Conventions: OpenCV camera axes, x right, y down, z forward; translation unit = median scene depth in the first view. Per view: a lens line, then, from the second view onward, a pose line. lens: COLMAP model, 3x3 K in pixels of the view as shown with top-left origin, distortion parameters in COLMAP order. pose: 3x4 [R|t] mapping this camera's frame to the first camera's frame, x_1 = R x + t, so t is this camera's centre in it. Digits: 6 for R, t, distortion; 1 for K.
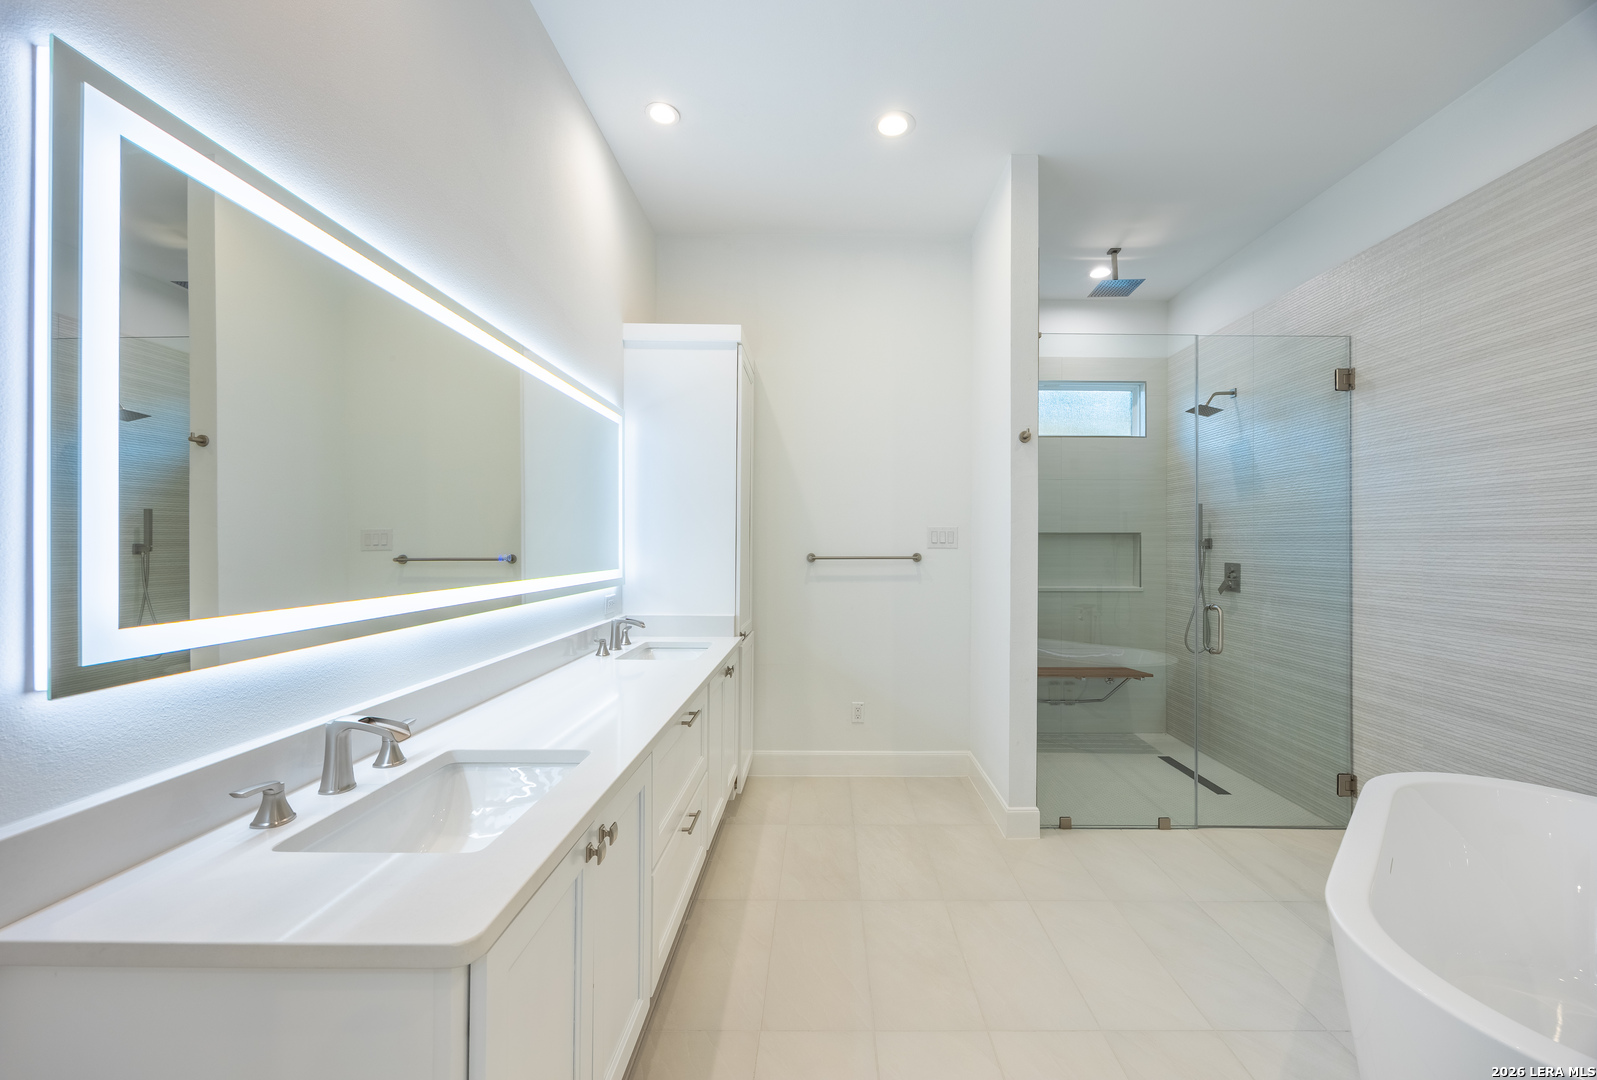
lens RADIAL K [[620.3, 0, 829.1], [0, 620.3, 541.8], [0, 0, 1]] dist [-0.000331, 0.000039]
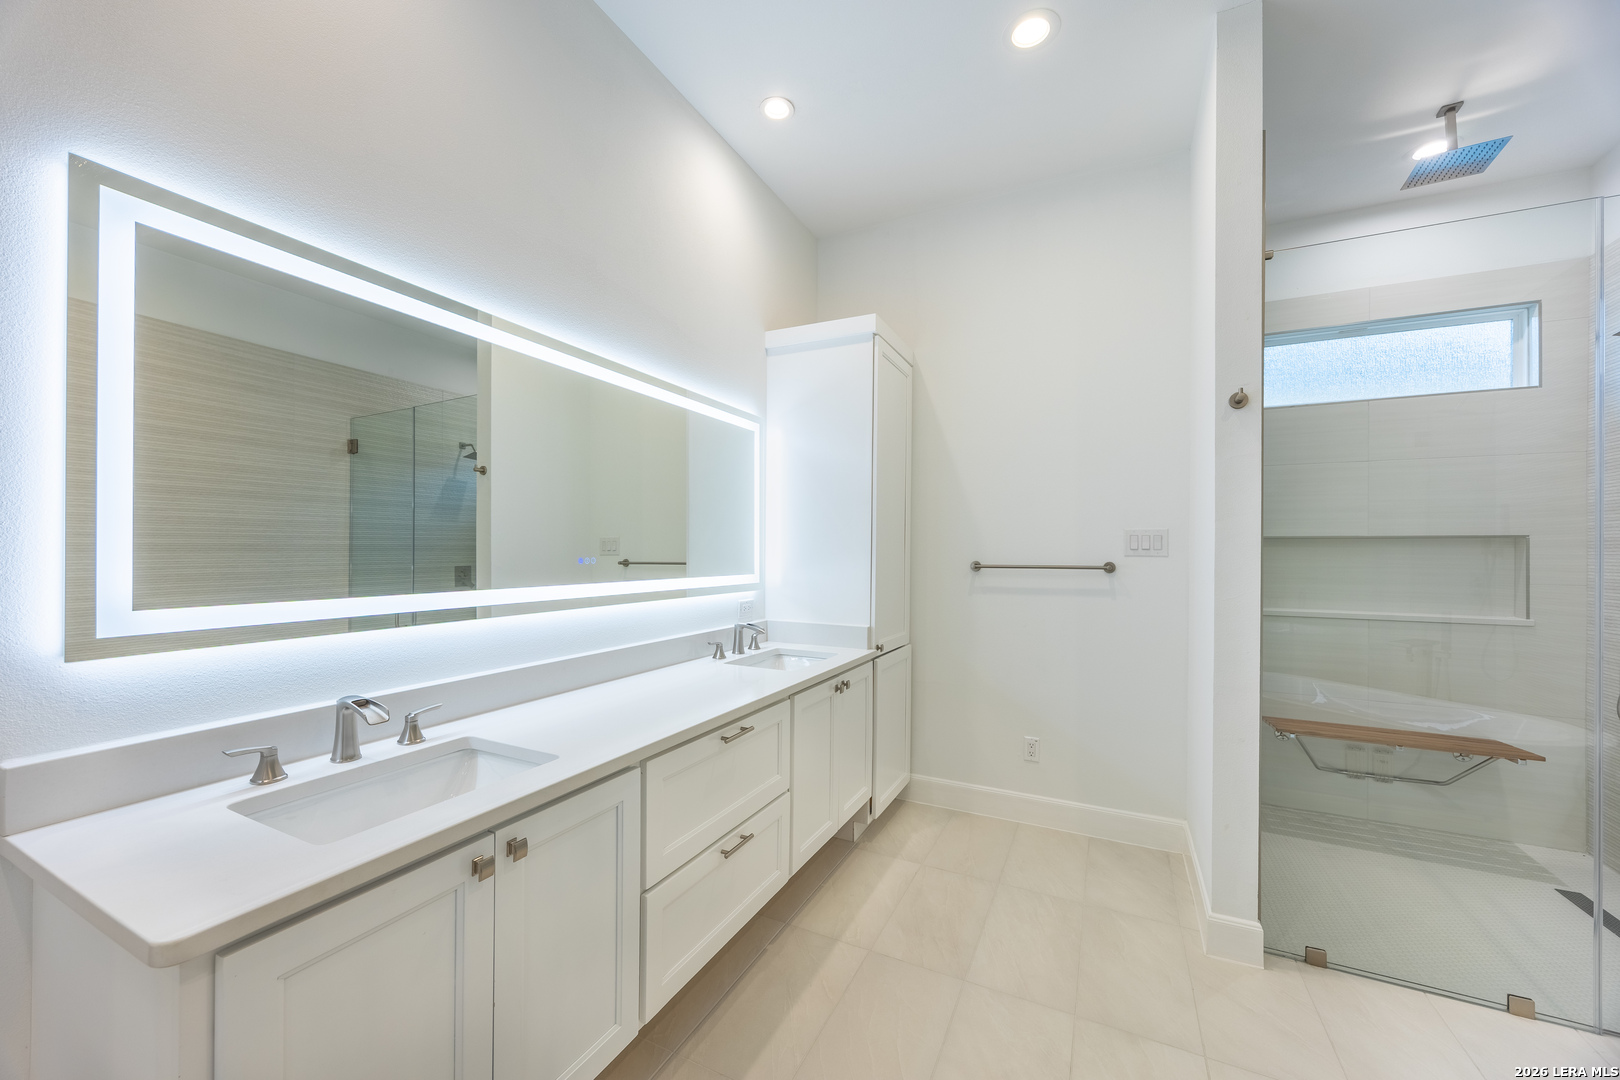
lens RADIAL K [[611.1, 0, 808.5], [0, 611.1, 549.3], [0, 0, 1]] dist [0.000497, -0.000200]
pose [[0.893155, 0.001888, -0.449745, 0.156678], [-0.002467, 0.999997, -0.000702, 0.003189], [0.449742, 0.001736, 0.893157, 0.121499]]
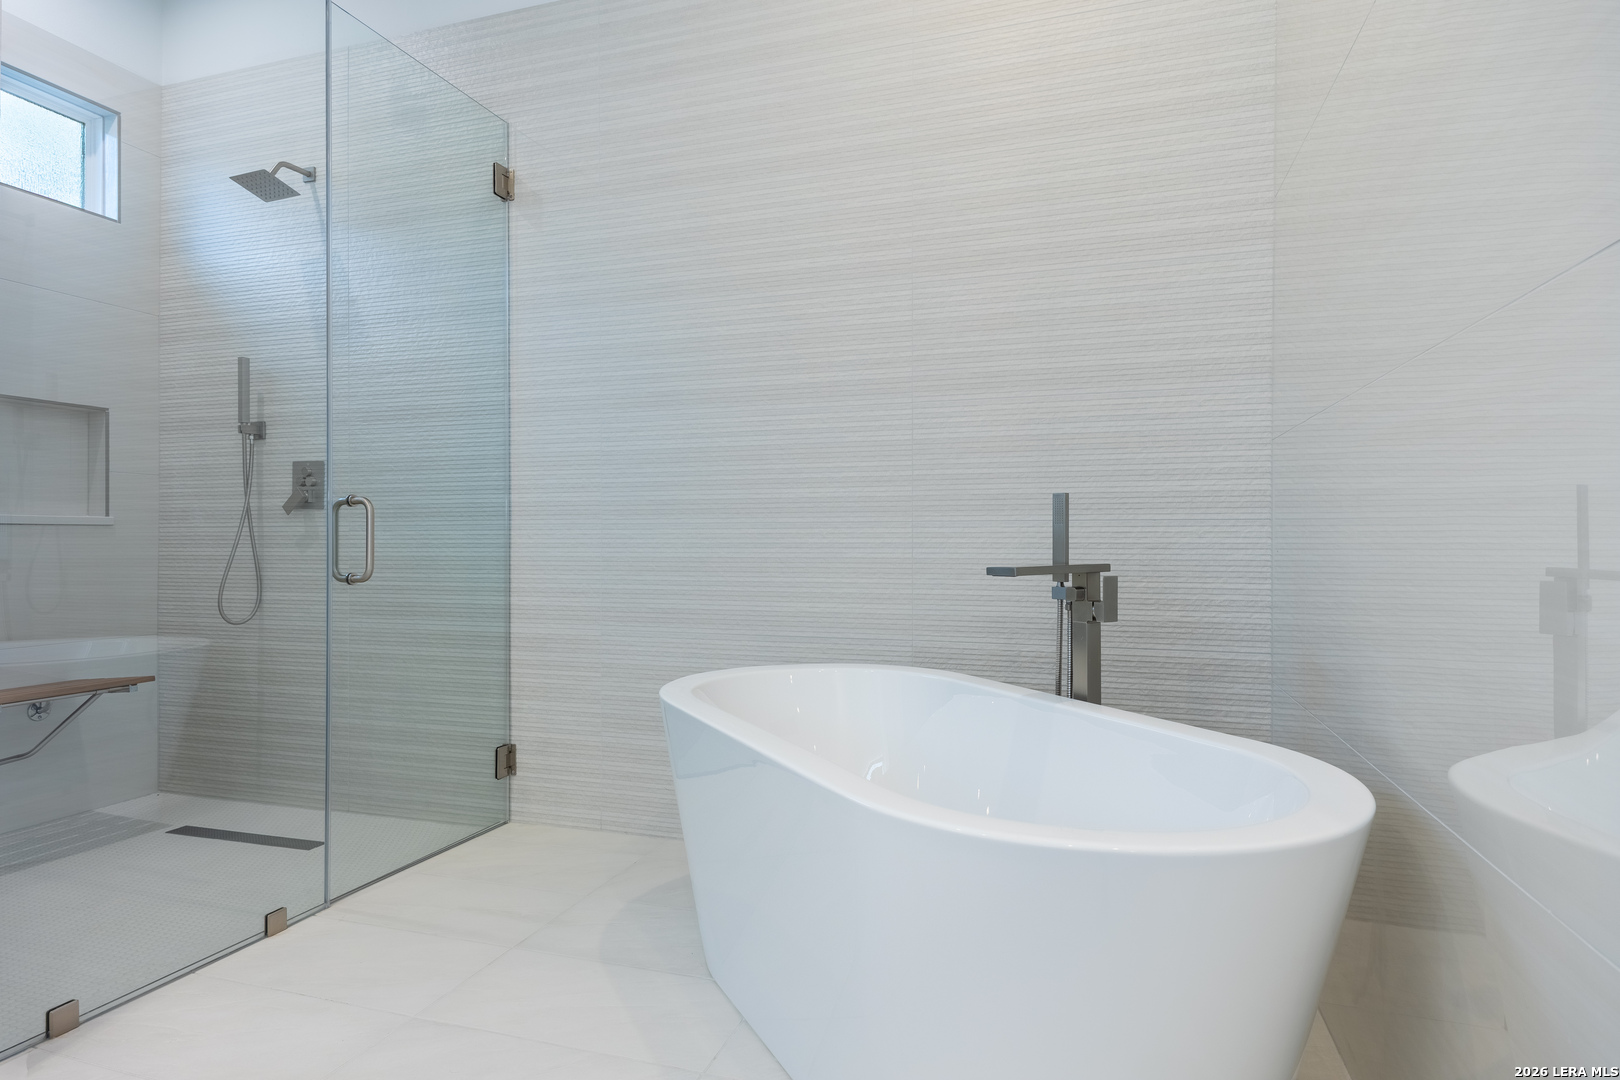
lens RADIAL K [[903.3, 0, 807.4], [0, 903.3, 535.1], [0, 0, 1]] dist [0.025316, -0.013745]
pose [[0.319610, 0.000871, 0.947549, -0.025746], [-0.000722, 1.000000, -0.000675, 0.117937], [-0.947549, -0.000468, 0.319610, 0.298892]]
